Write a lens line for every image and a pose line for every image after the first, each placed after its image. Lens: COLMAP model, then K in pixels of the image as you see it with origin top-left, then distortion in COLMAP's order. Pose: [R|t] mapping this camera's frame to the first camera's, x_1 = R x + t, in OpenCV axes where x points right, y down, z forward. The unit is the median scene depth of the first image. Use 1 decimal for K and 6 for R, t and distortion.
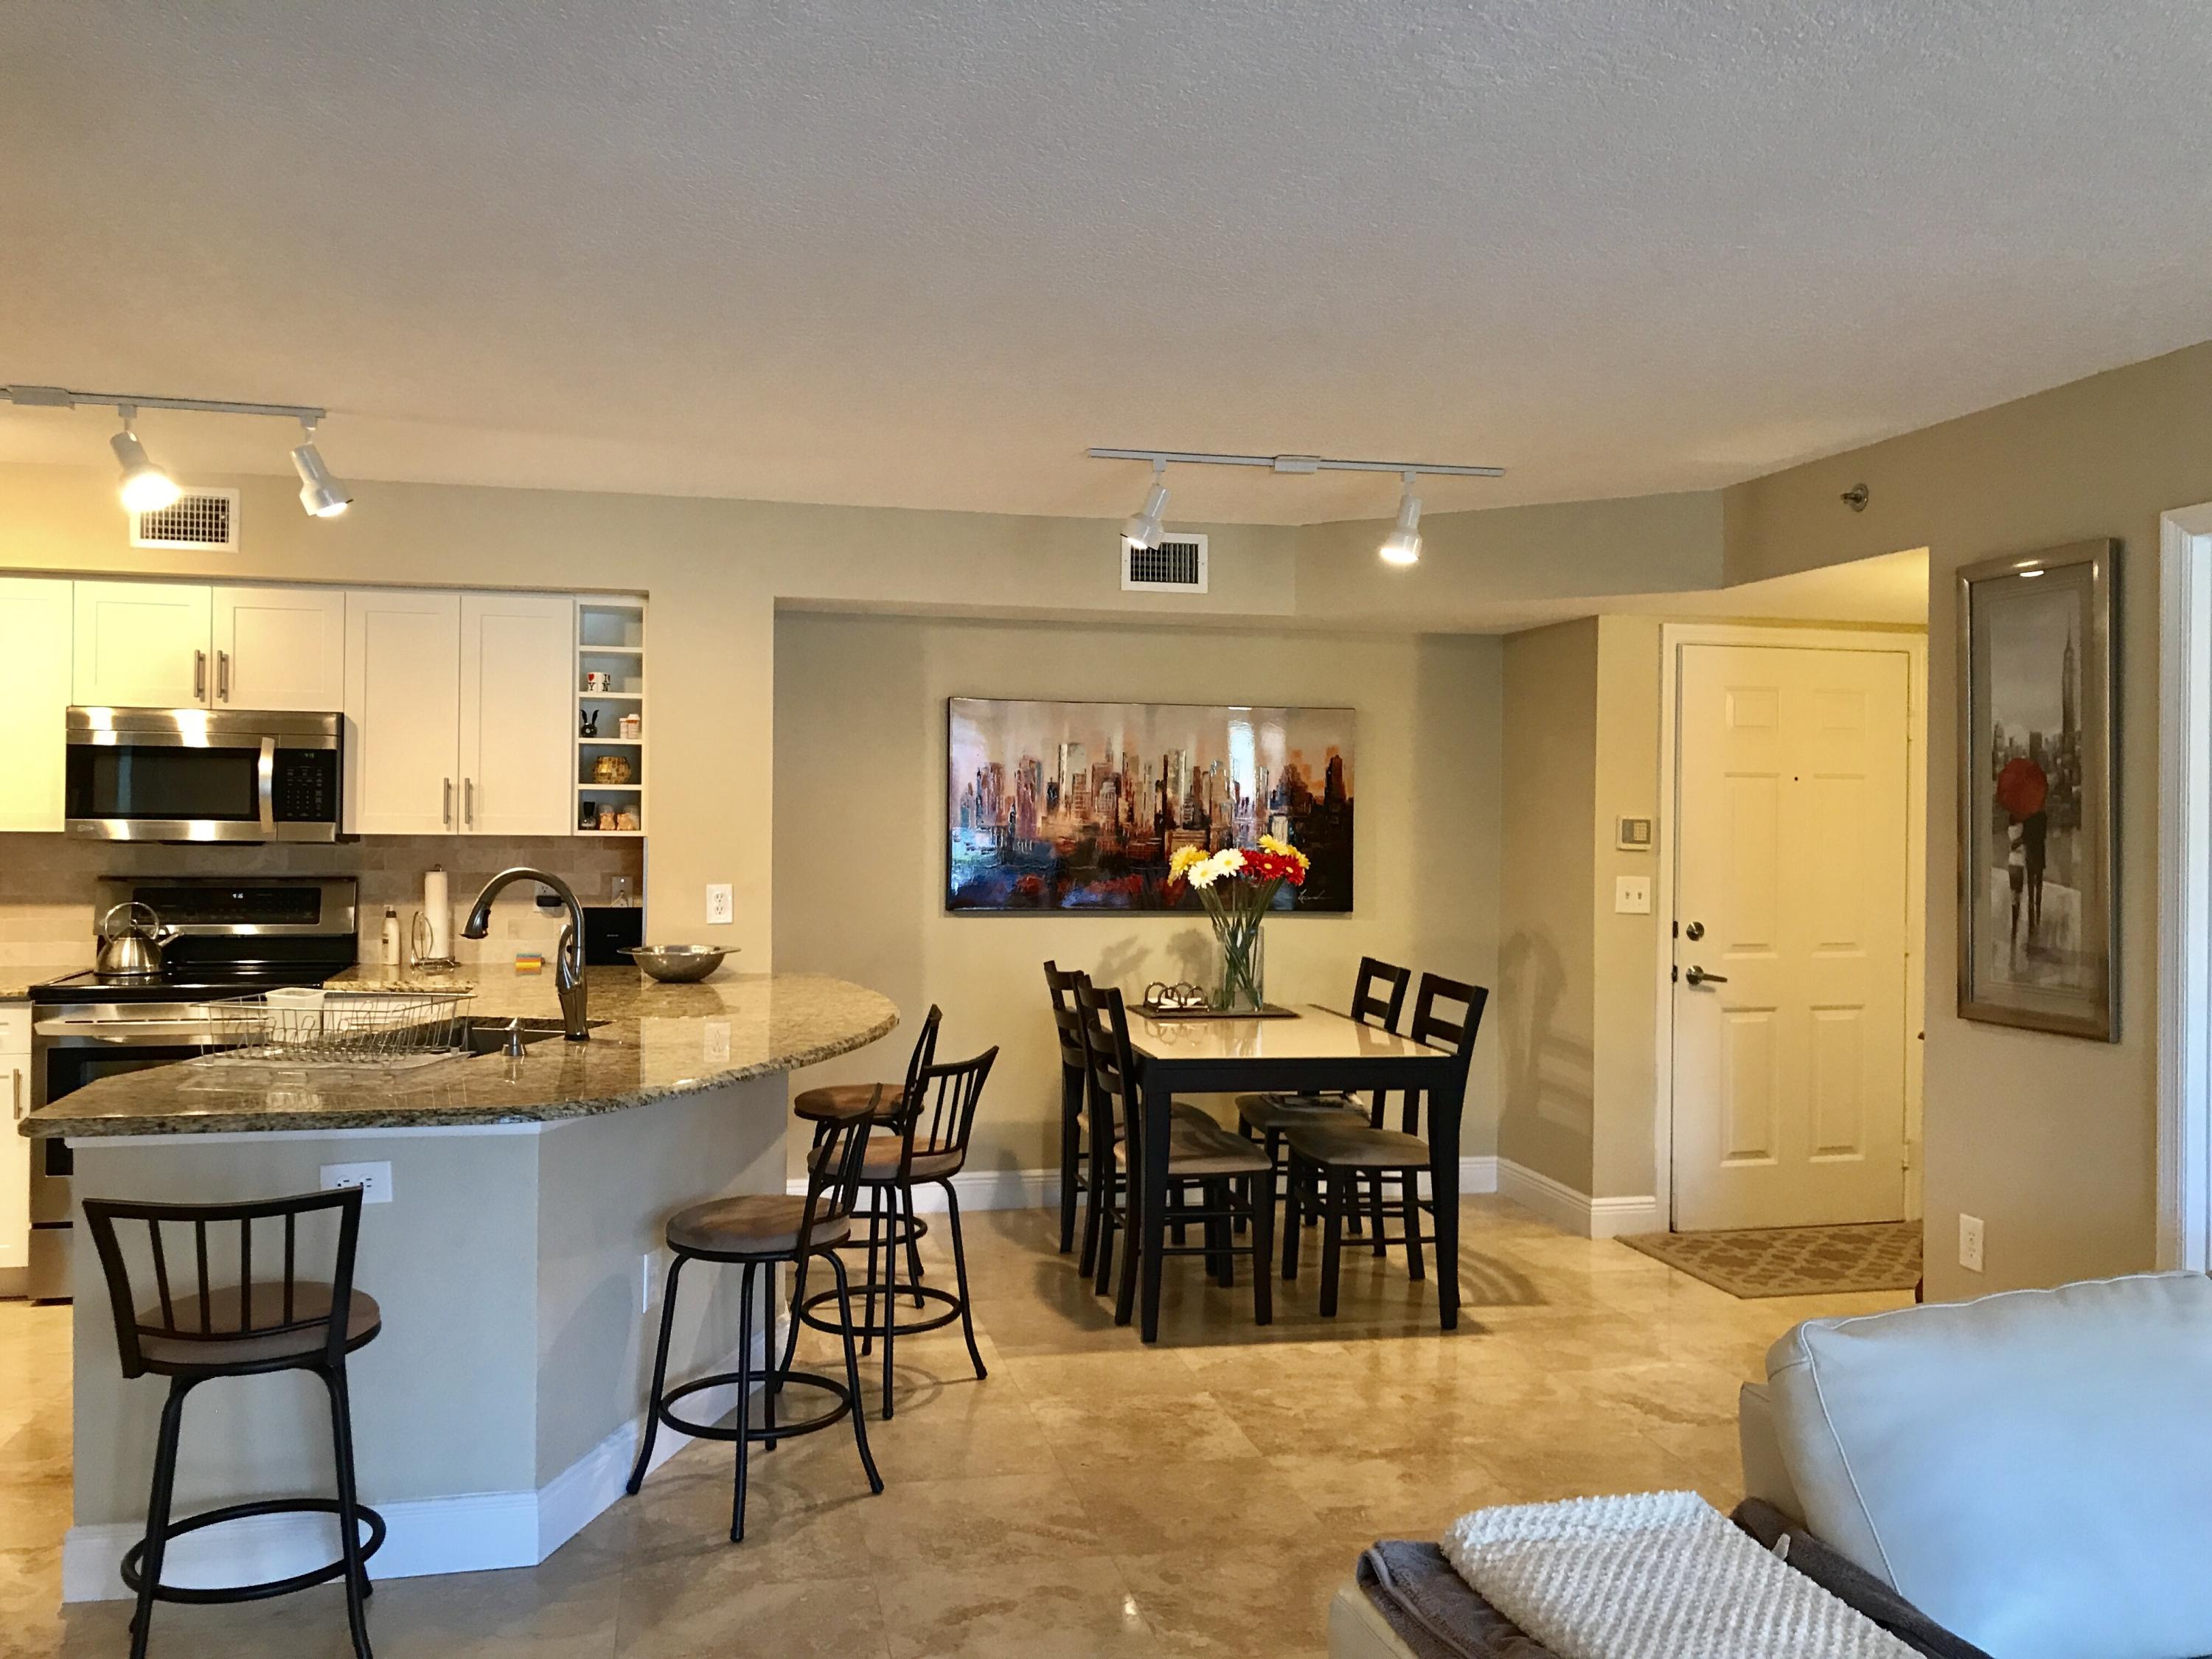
lens RADIAL K [[1790.1, 0, 1106.0], [0, 1790.1, 829.5], [0, 0, 1]] dist [0.063851, -0.109210]
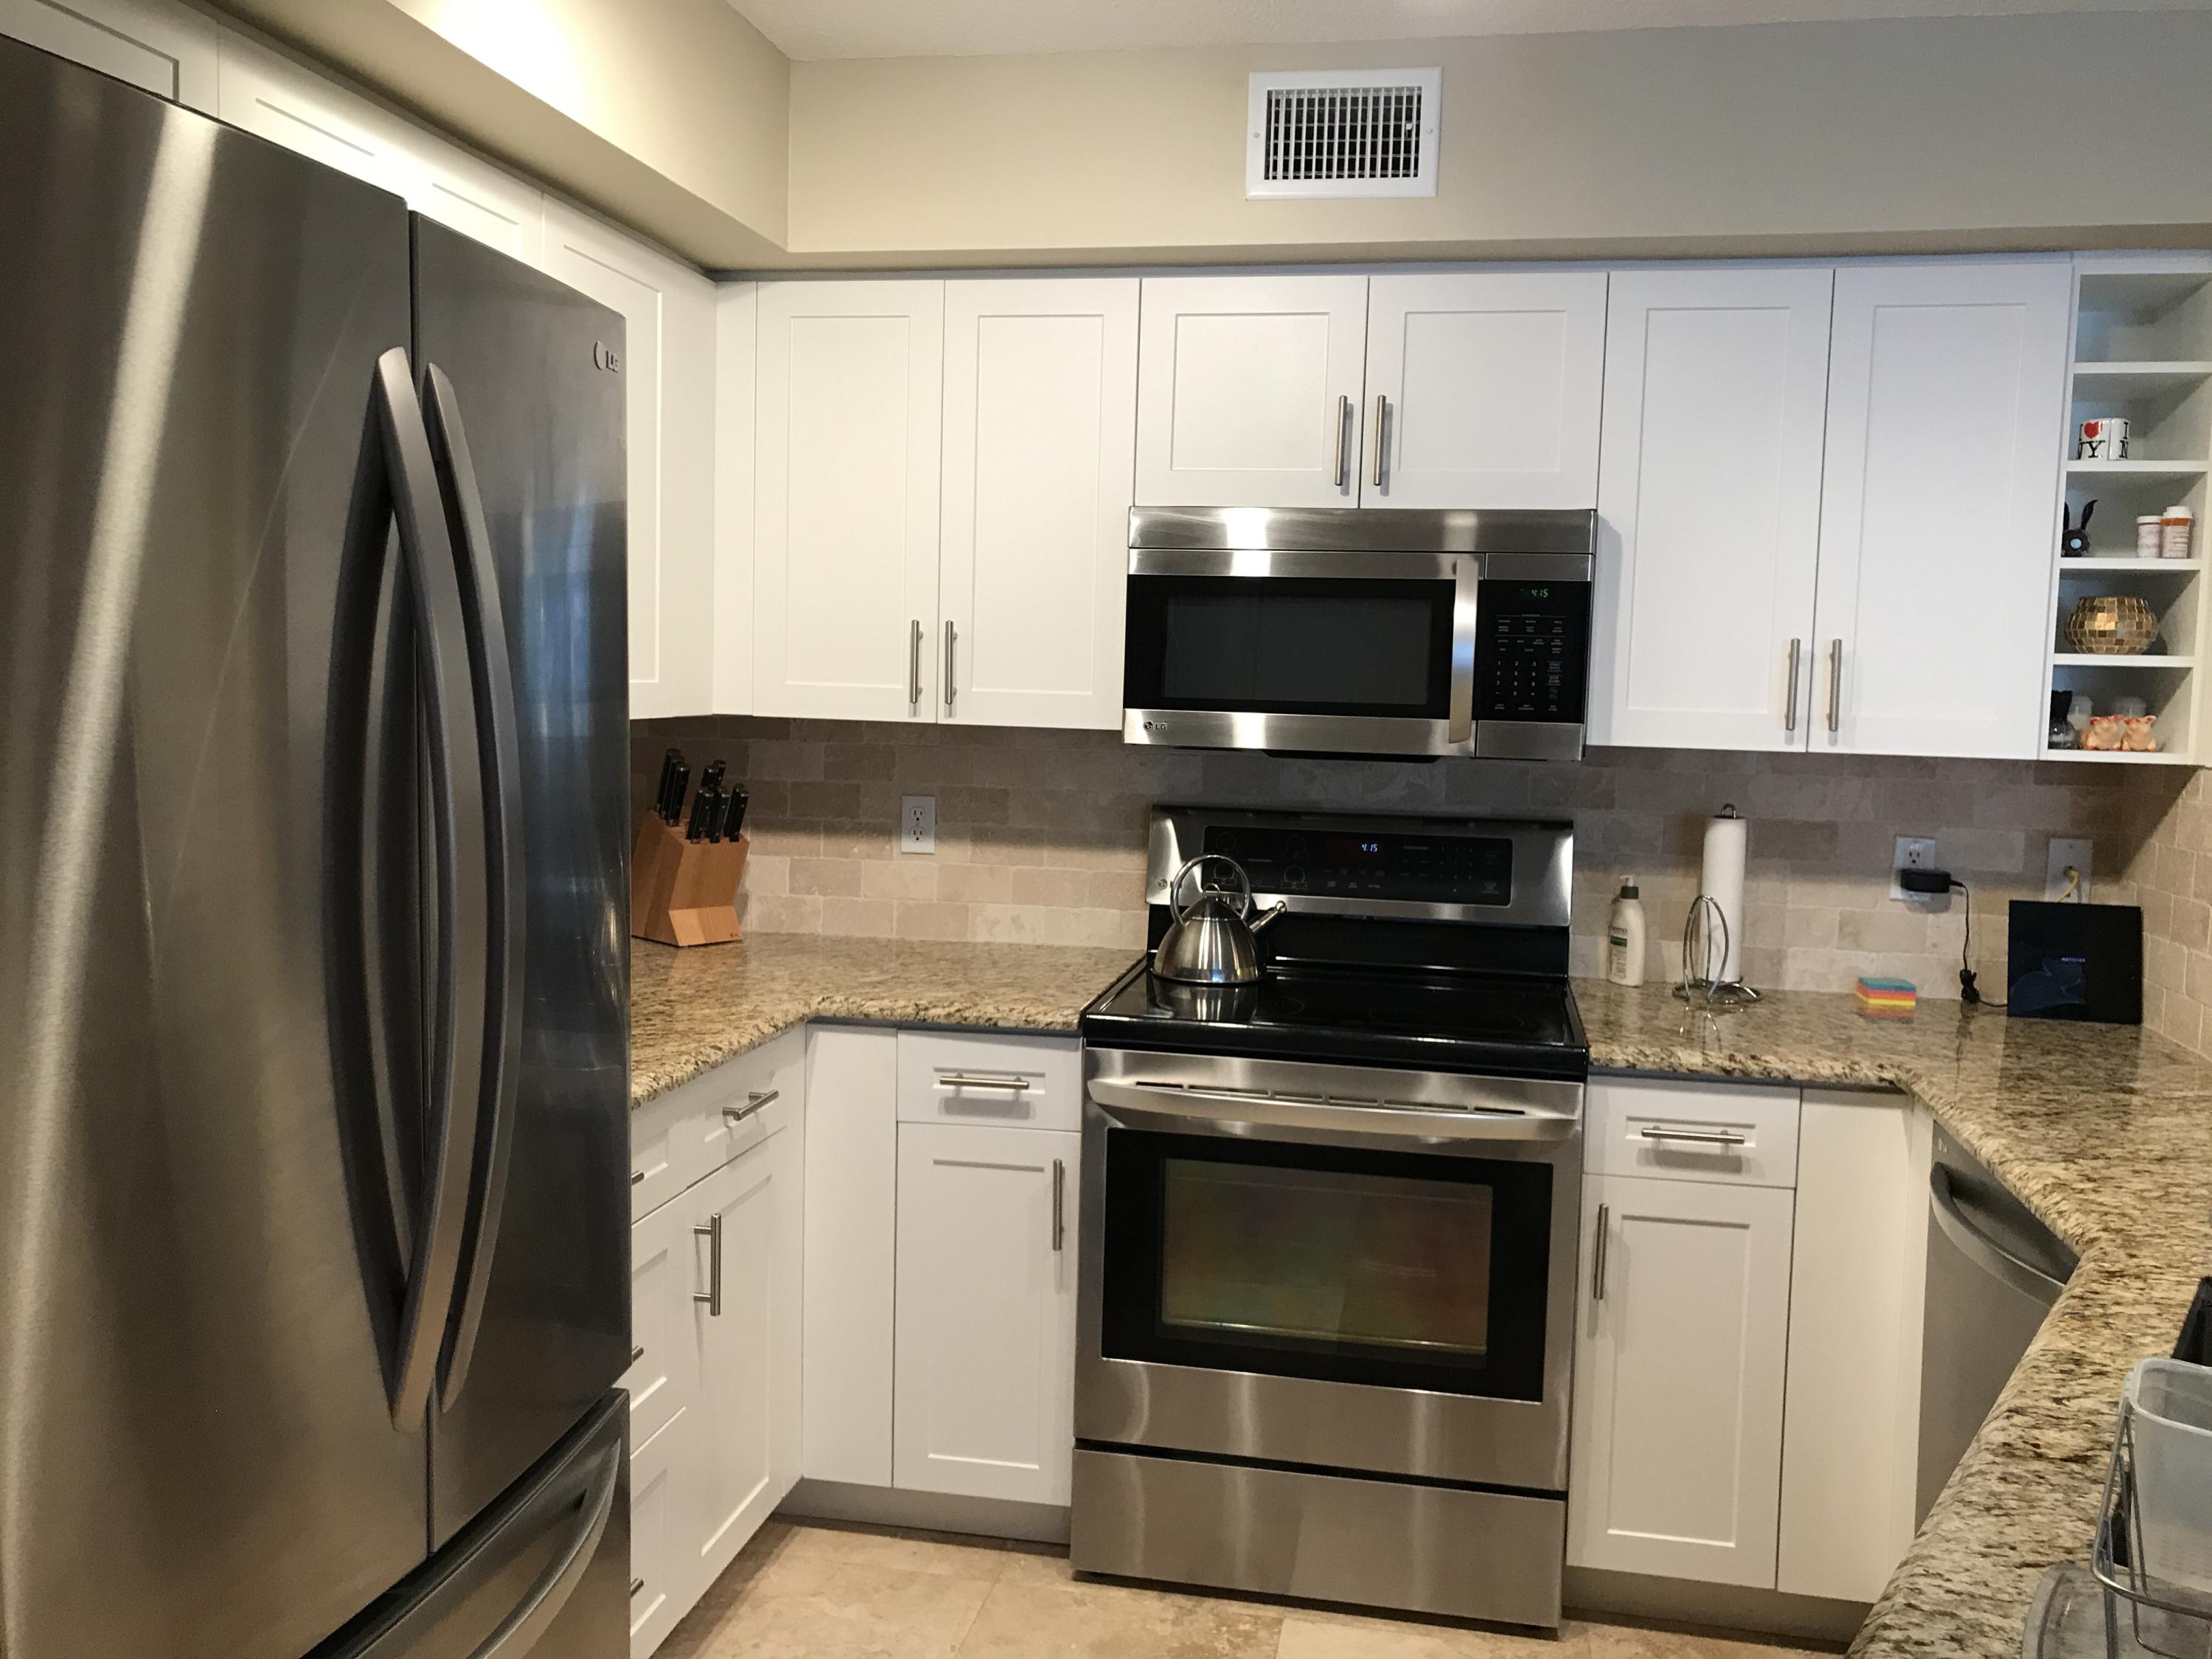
lens RADIAL K [[1814.2, 0, 1106.0], [0, 1814.2, 829.5], [0, 0, 1]] dist [0.003289, -0.006891]
pose [[0.907136, 0.049049, -0.417969, -0.318627], [-0.021233, 0.997254, 0.070947, -0.007256], [0.420301, -0.055484, 0.905687, 0.450126]]
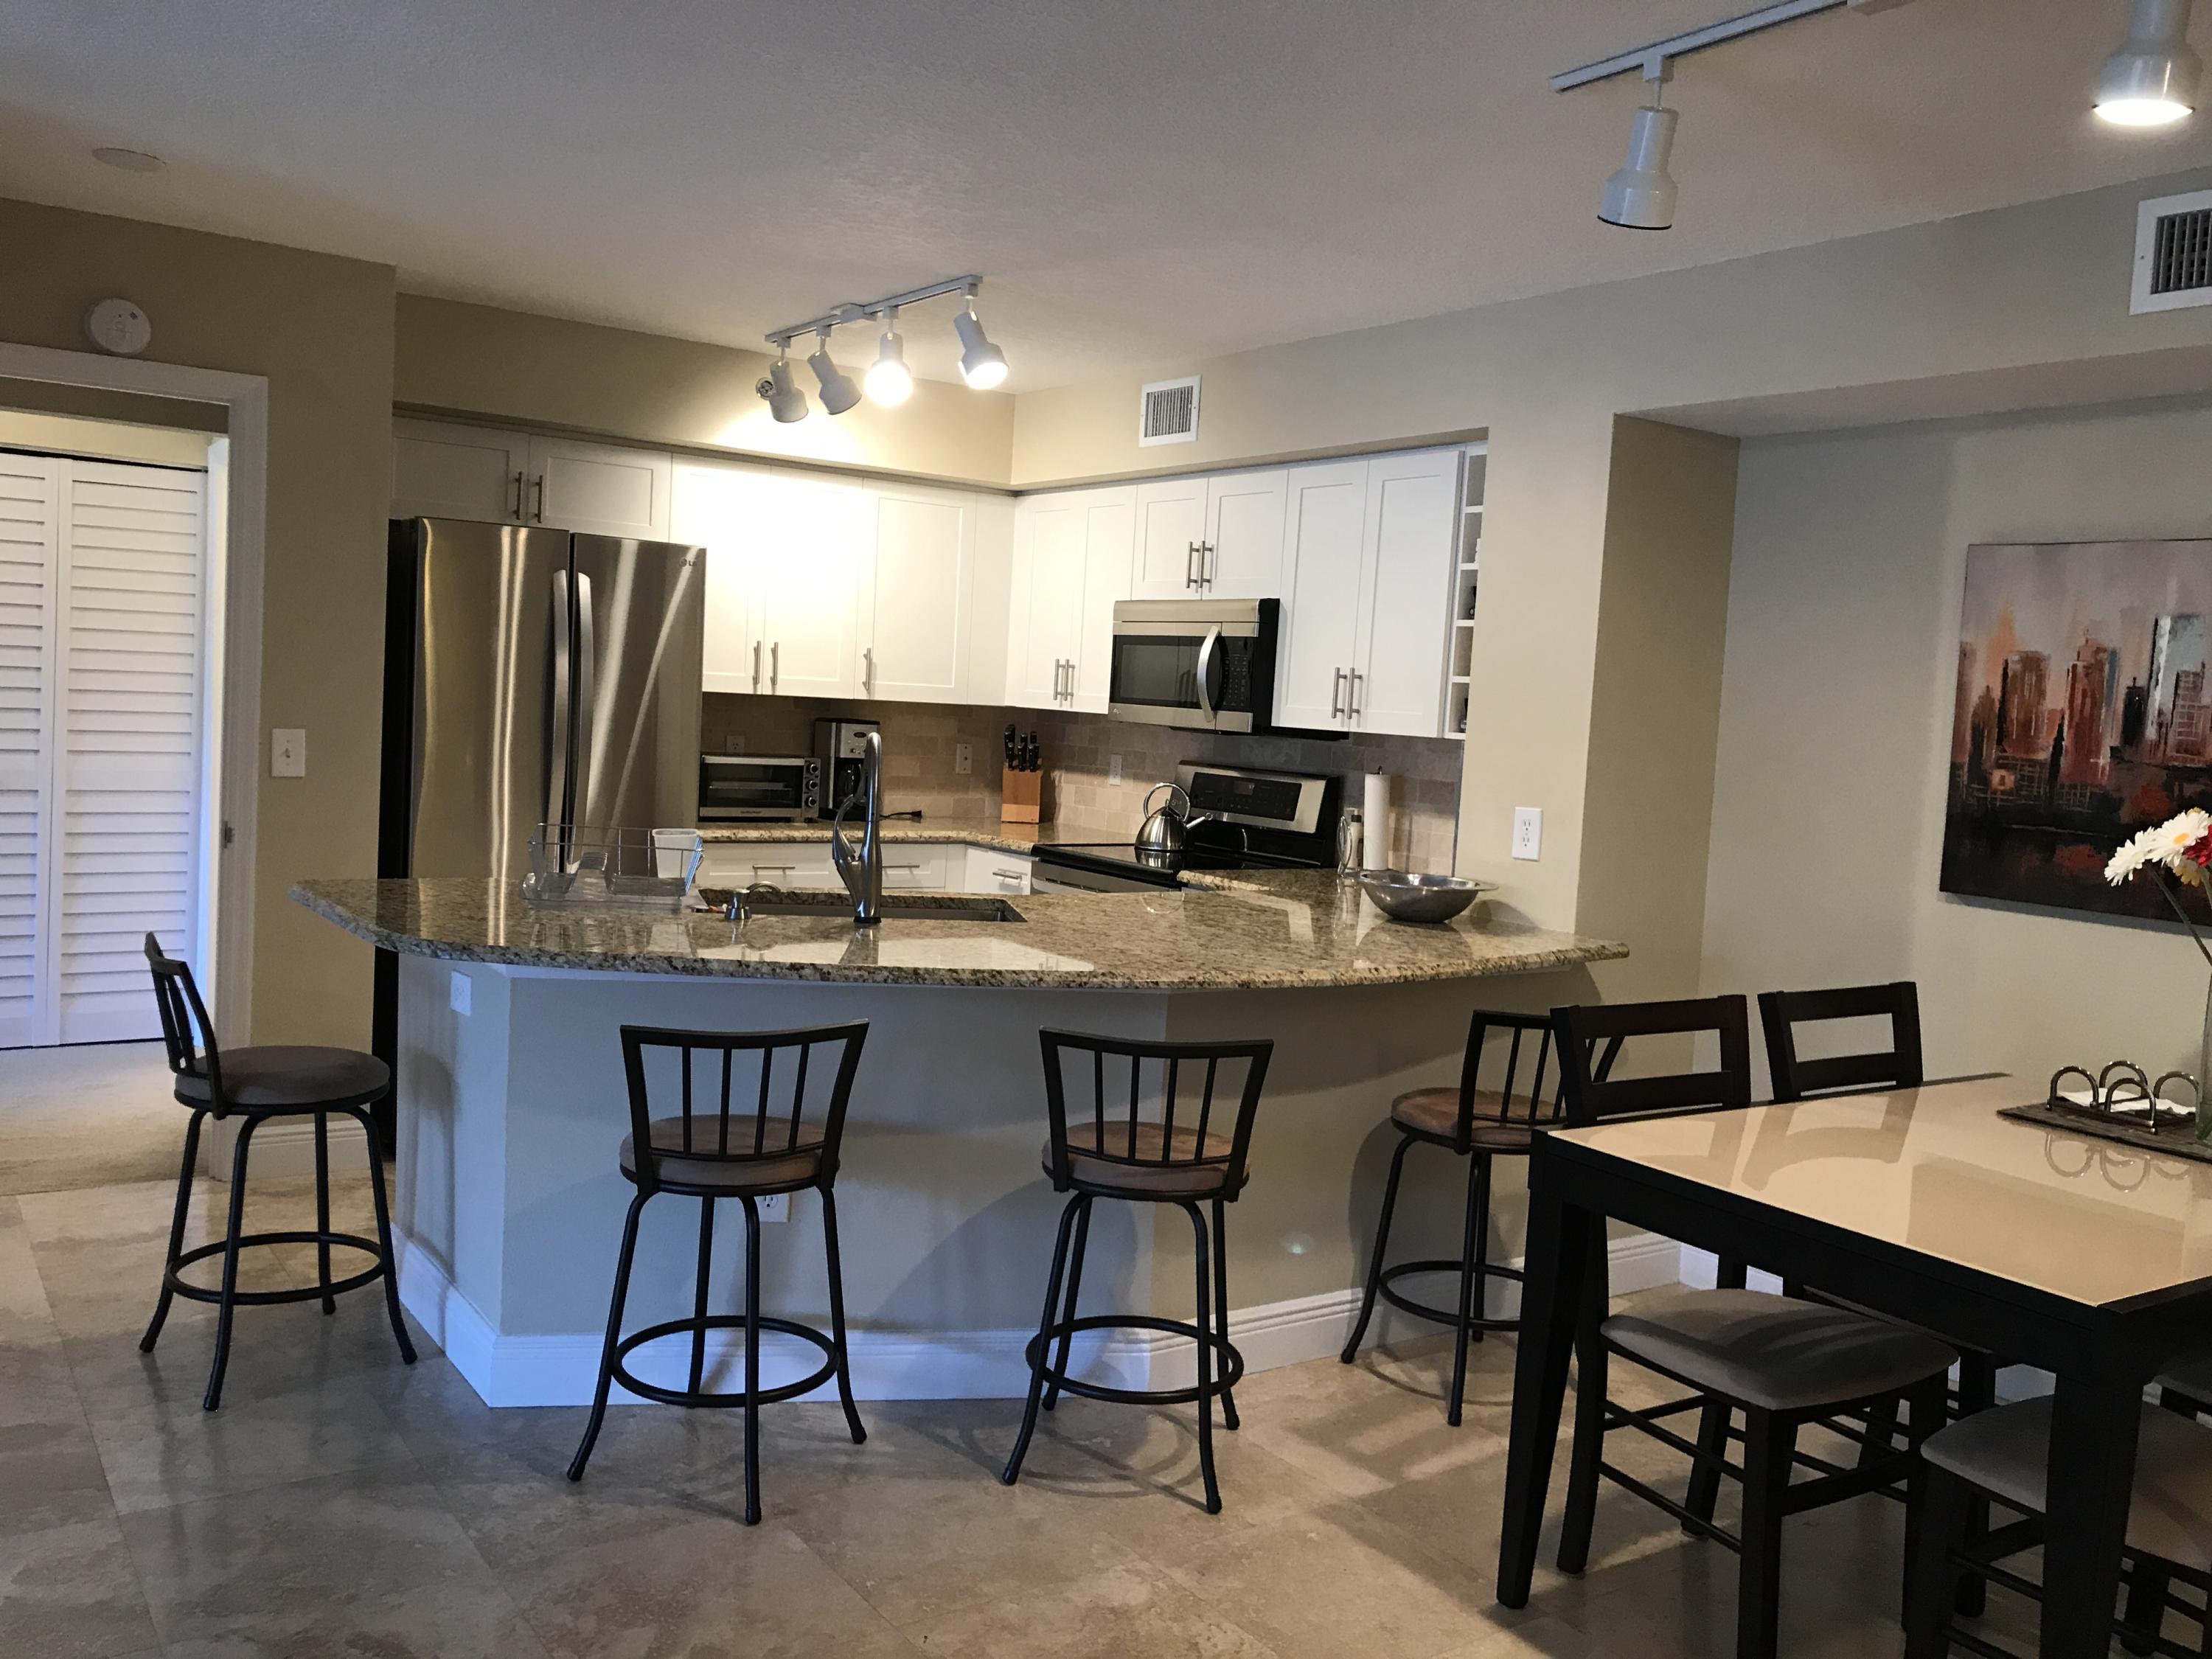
lens RADIAL K [[1792.3, 0, 1138.6], [0, 1792.3, 836.4], [0, 0, 1]] dist [0.030996, -0.000235]
pose [[0.388995, 0.082702, -0.917520, 0.416019], [-0.064907, 0.995948, 0.062253, 0.006139], [0.918951, 0.035337, 0.392786, 0.545945]]
